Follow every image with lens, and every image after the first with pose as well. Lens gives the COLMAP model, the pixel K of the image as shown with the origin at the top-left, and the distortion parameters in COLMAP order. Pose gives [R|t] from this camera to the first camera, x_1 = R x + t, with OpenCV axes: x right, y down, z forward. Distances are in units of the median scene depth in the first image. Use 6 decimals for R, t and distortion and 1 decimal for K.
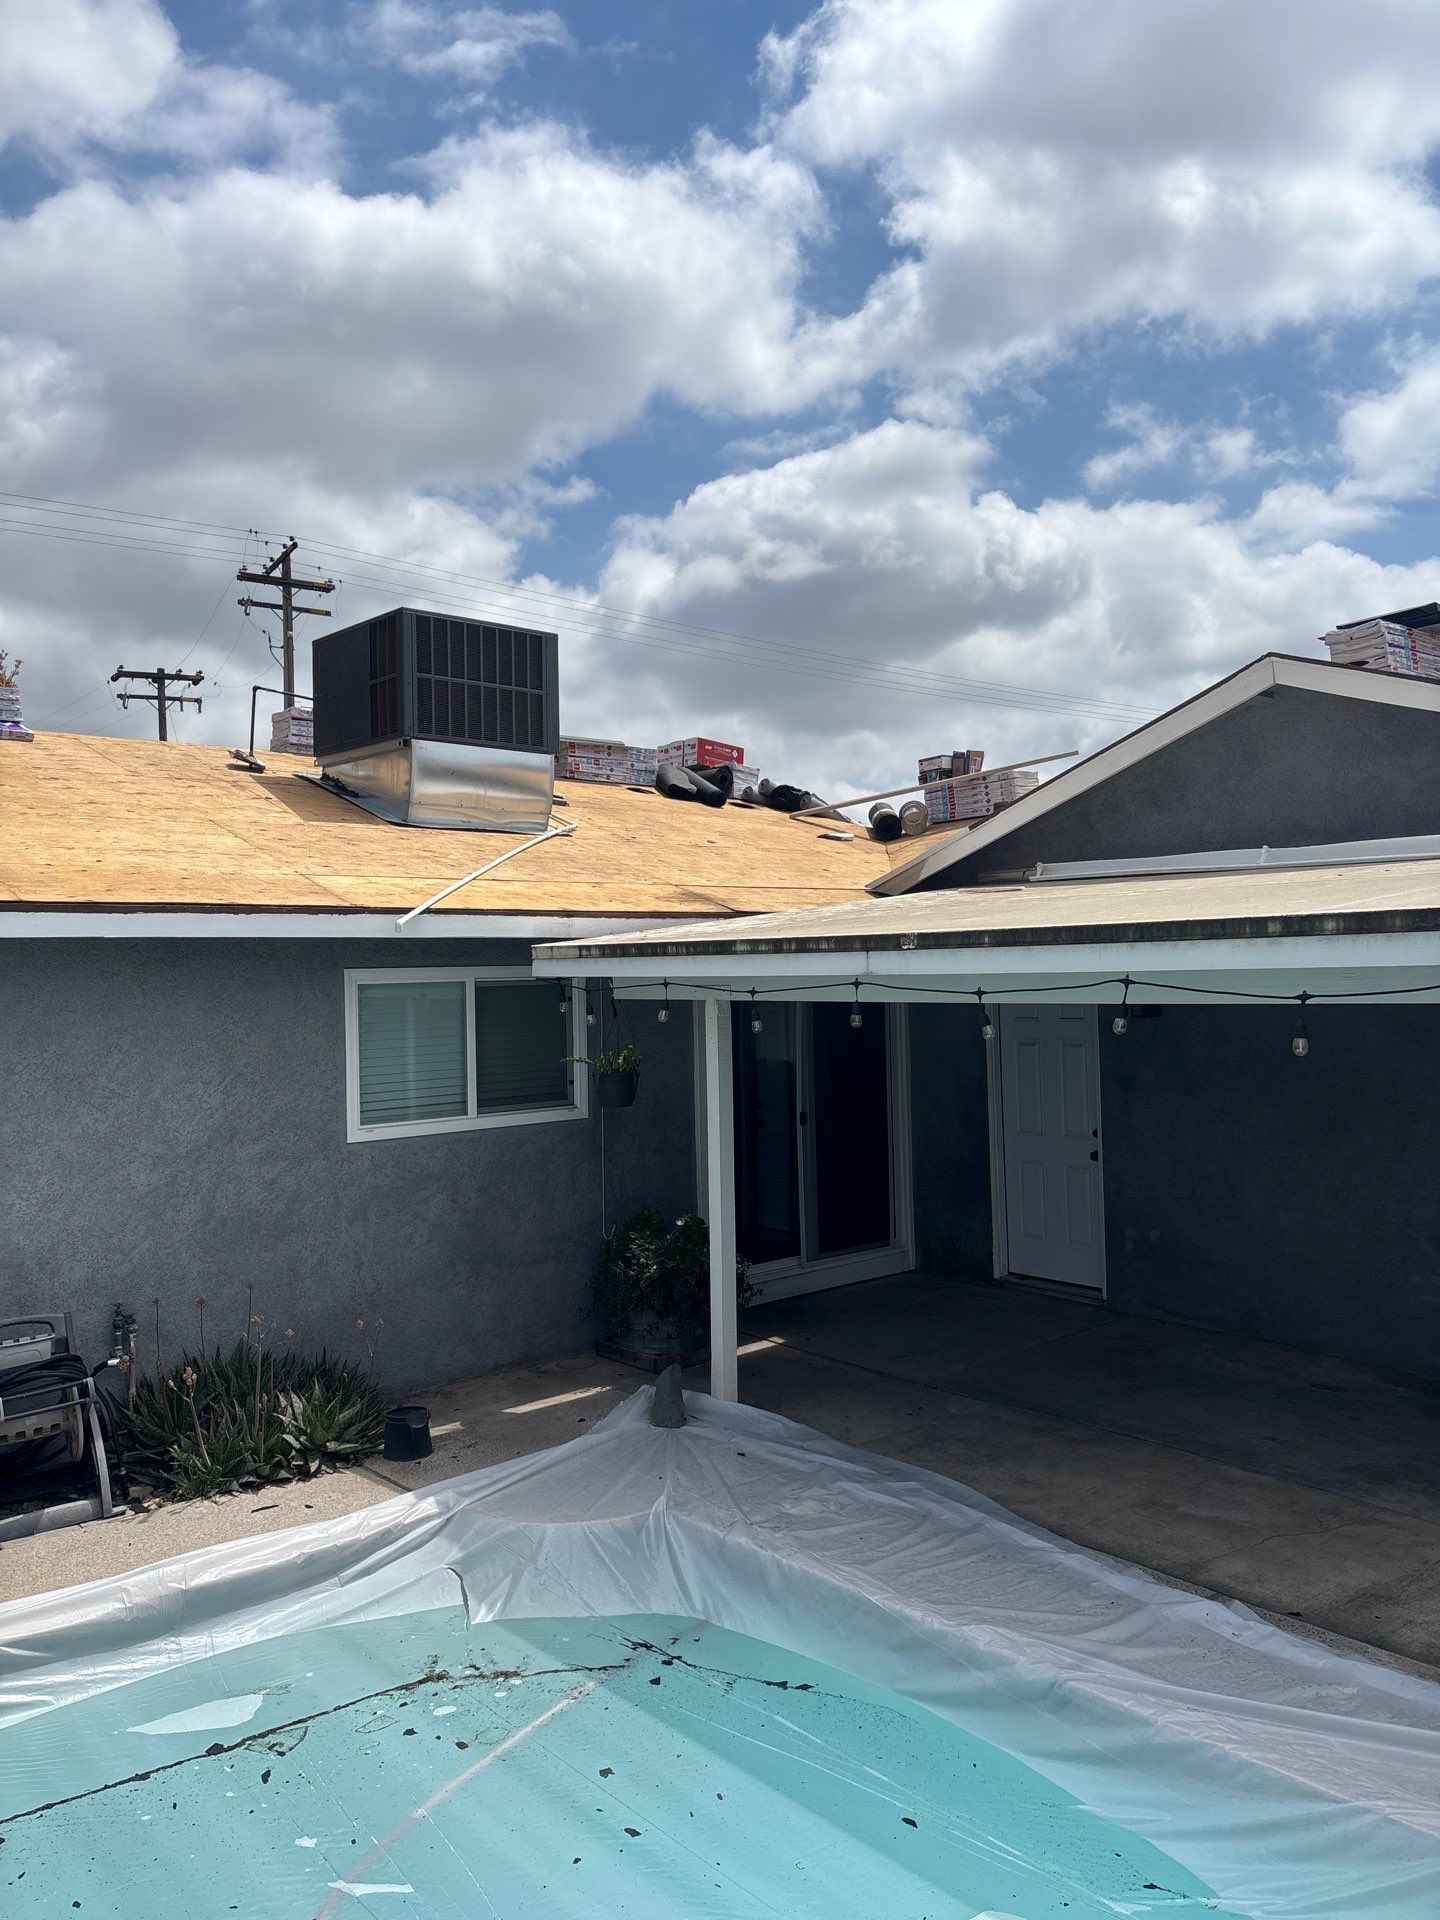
lens RADIAL K [[1436.6, 0, 720.0], [0, 1436.6, 960.0], [0, 0, 1]] dist [0.000640, -0.011499]
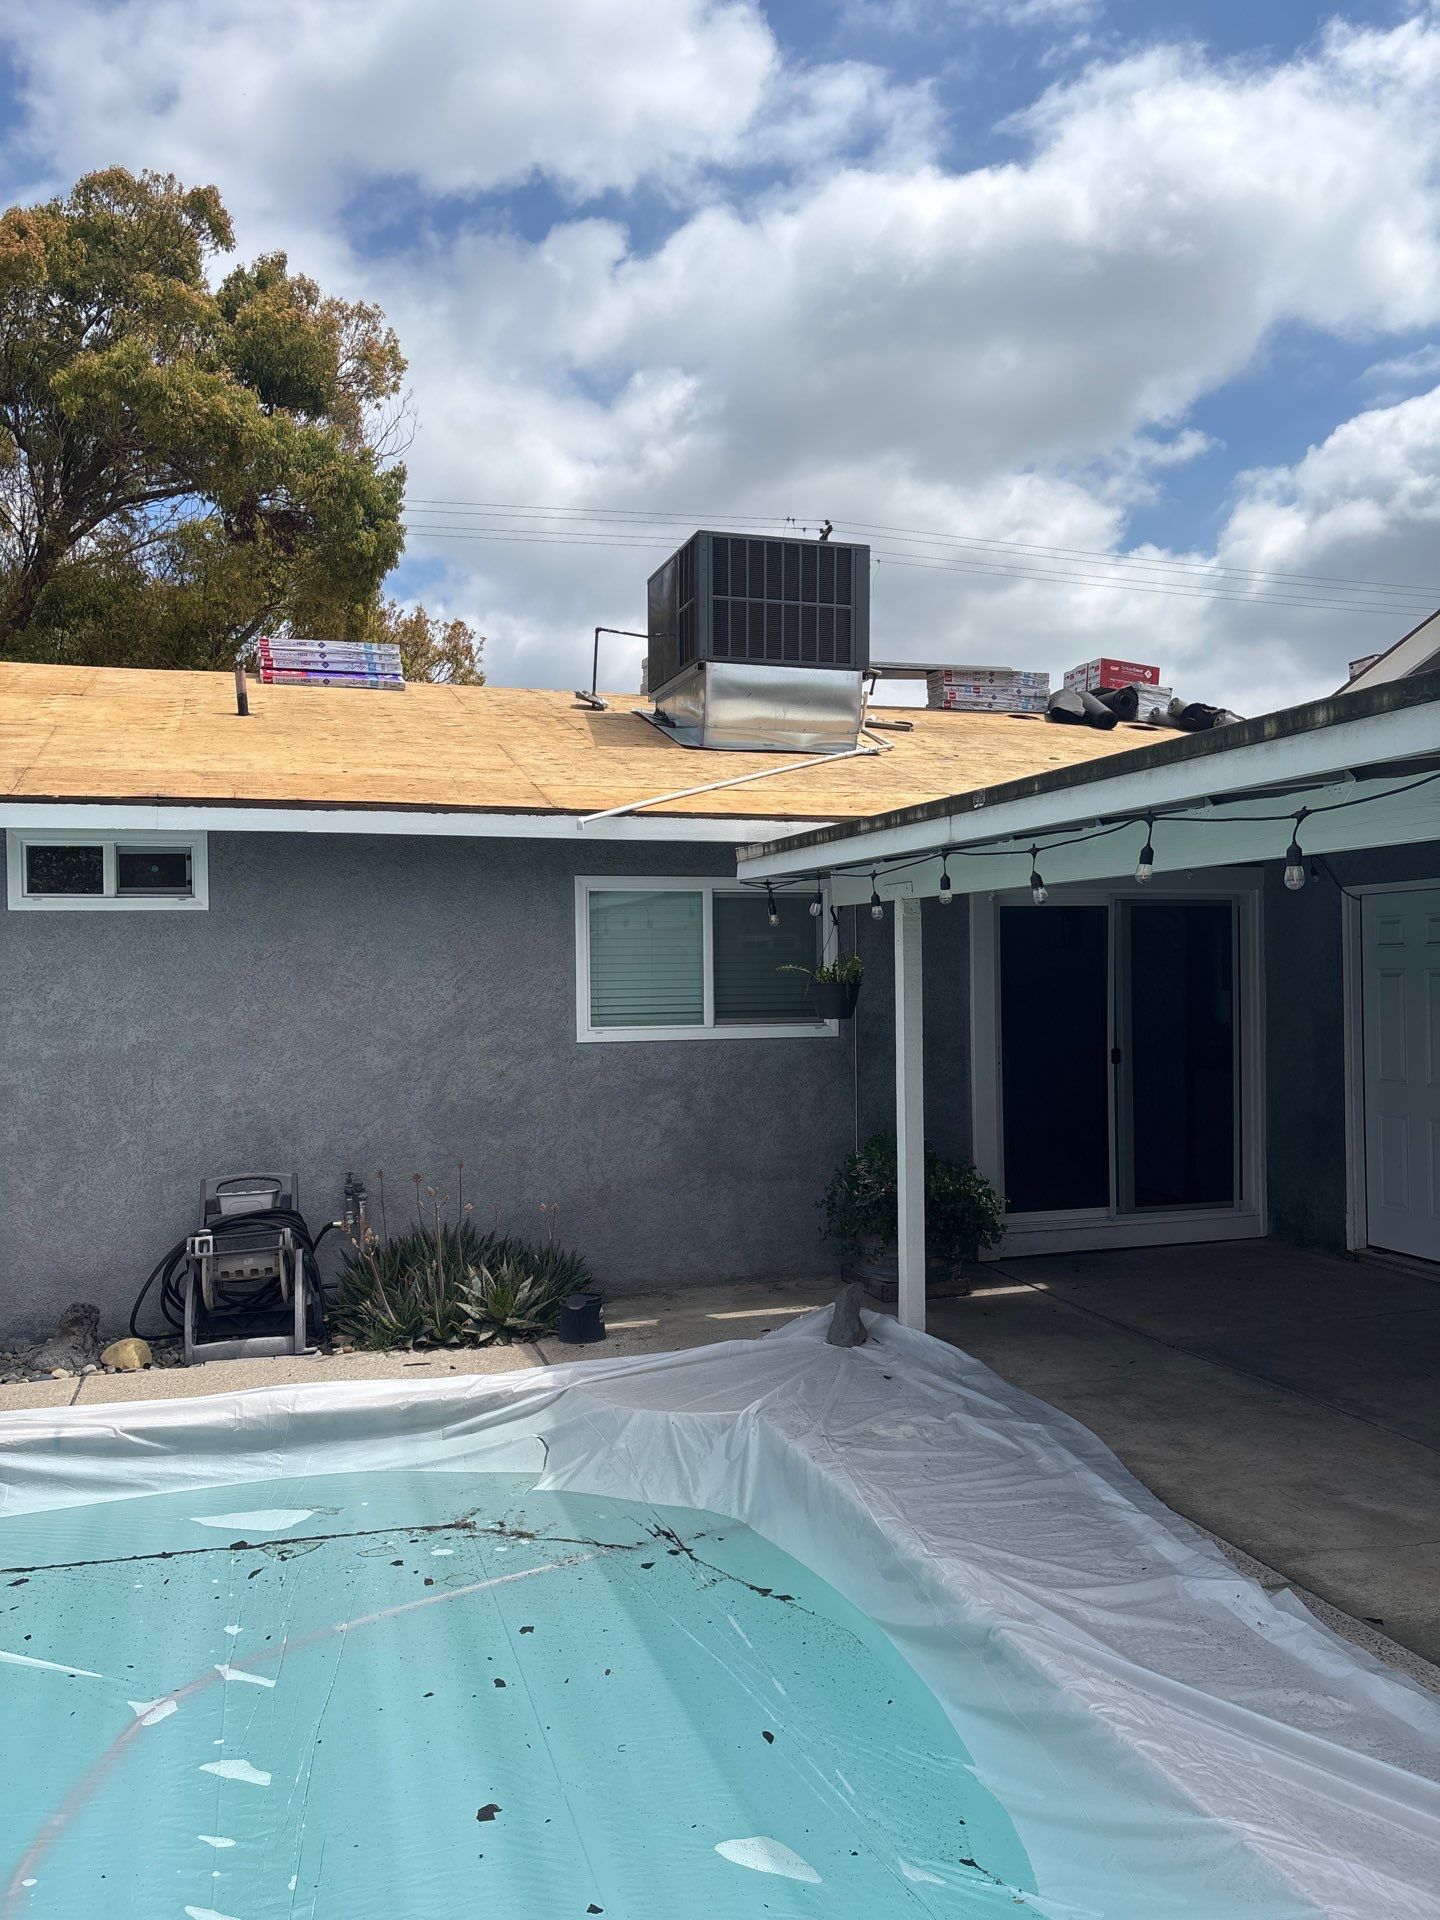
lens RADIAL K [[1451.5, 0, 720.0], [0, 1451.5, 960.0], [0, 0, 1]] dist [0.083541, -0.094323]
pose [[0.916997, 0.008642, -0.398801, 0.201091], [-0.005543, 0.999945, 0.008924, 0.045795], [0.398856, -0.005973, 0.916994, 0.062453]]
